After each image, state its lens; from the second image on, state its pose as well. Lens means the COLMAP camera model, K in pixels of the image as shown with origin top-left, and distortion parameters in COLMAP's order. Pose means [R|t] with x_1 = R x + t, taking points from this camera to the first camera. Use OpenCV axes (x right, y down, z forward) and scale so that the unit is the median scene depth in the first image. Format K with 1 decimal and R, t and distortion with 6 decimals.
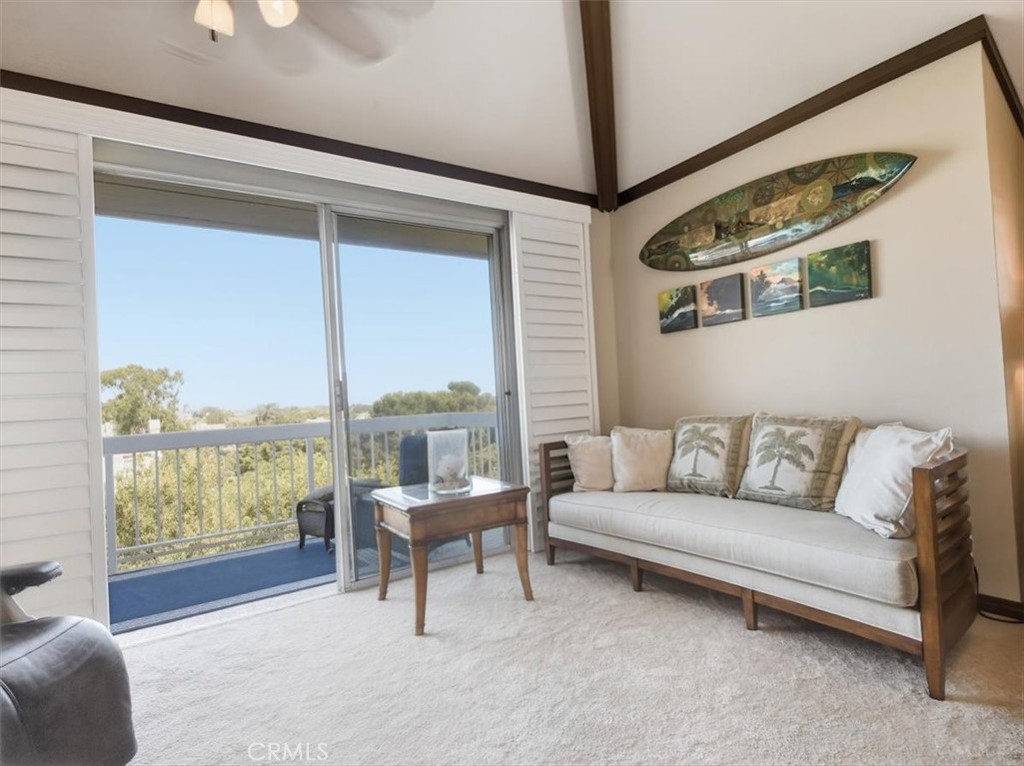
lens RADIAL K [[523.1, 0, 512.3], [0, 523.1, 388.7], [0, 0, 1]] dist [0.002110, -0.000632]
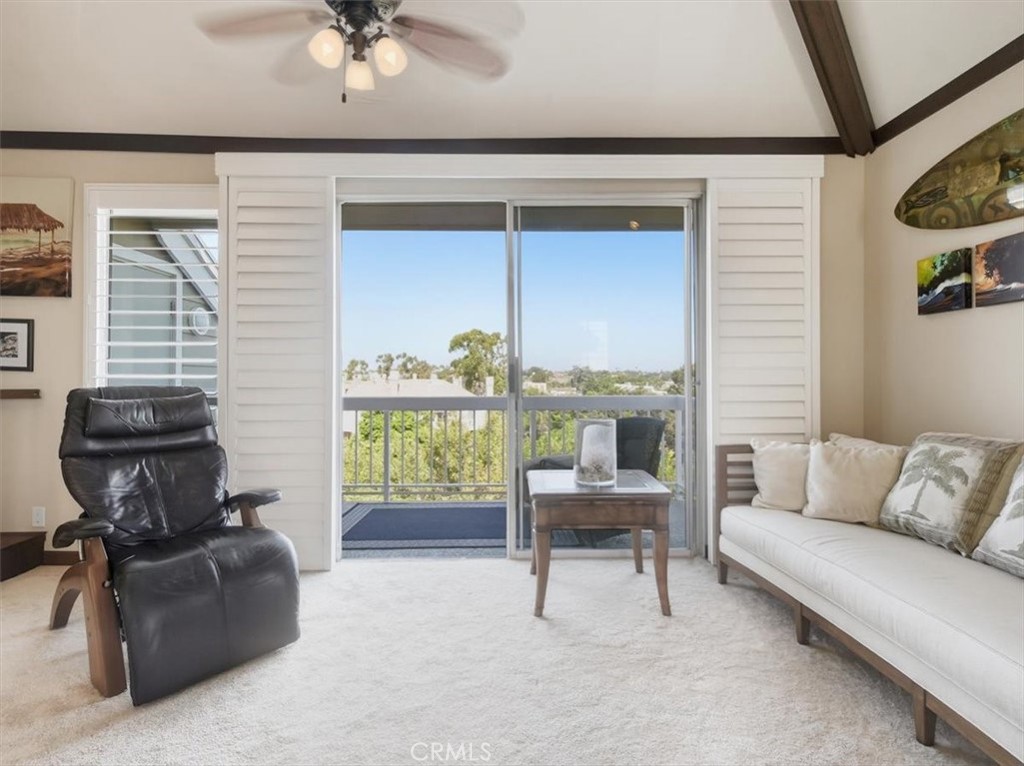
lens RADIAL K [[540.9, 0, 513.3], [0, 540.9, 369.5], [0, 0, 1]] dist [0.002061, -0.001545]
pose [[0.843159, 0.048661, -0.535458, 0.244471], [-0.034535, 0.998741, 0.036384, -0.041535], [0.536554, -0.012185, 0.843778, 0.052885]]
